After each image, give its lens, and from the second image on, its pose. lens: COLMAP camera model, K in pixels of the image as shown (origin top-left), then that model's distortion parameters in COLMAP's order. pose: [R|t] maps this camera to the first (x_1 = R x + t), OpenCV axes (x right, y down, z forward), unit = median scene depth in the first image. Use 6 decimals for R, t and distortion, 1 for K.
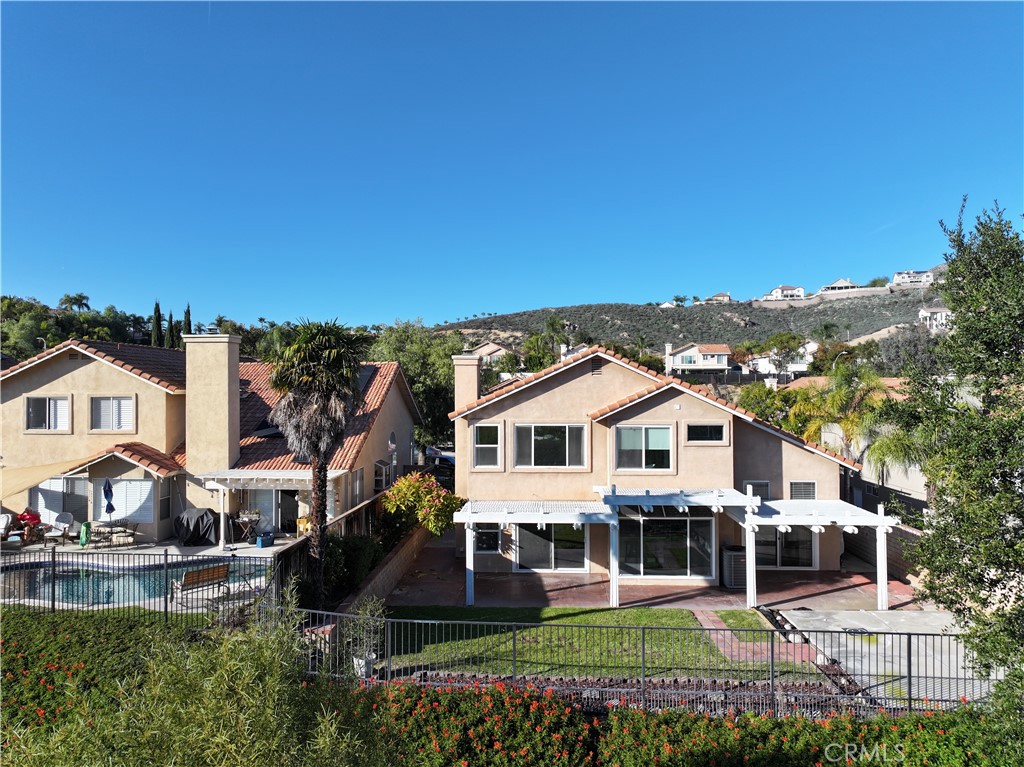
lens RADIAL K [[726.8, 0, 512.0], [0, 726.8, 383.5], [0, 0, 1]] dist [0.005648, 0.008100]
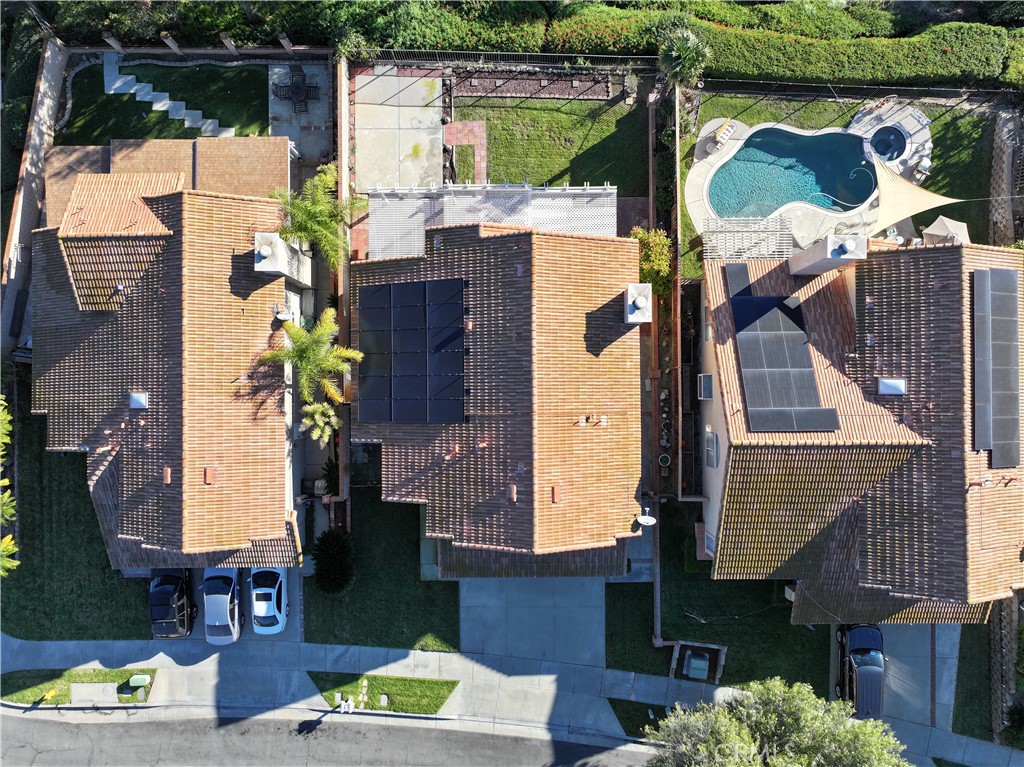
lens RADIAL K [[726.8, 0, 512.0], [0, 726.8, 383.5], [0, 0, 1]] dist [0.005648, 0.008100]
pose [[-0.998650, 0.051876, 0.002781, 0.191817], [0.004226, 0.027769, 0.999605, -1.555608], [0.051778, 0.998267, -0.027951, 1.504555]]
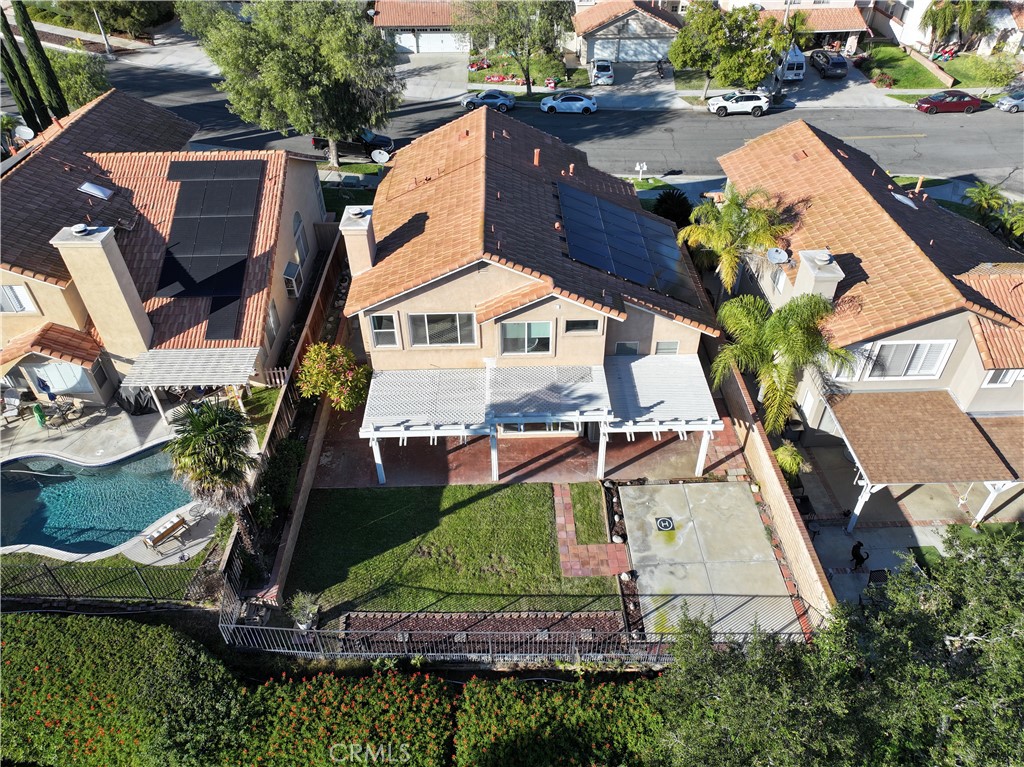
lens RADIAL K [[726.8, 0, 512.0], [0, 726.8, 383.5], [0, 0, 1]] dist [0.005648, 0.008100]
pose [[0.997676, -0.051052, 0.045116, 0.118965], [0.009063, 0.755759, 0.654787, -0.654432], [-0.067525, -0.652857, 0.754465, 0.136797]]
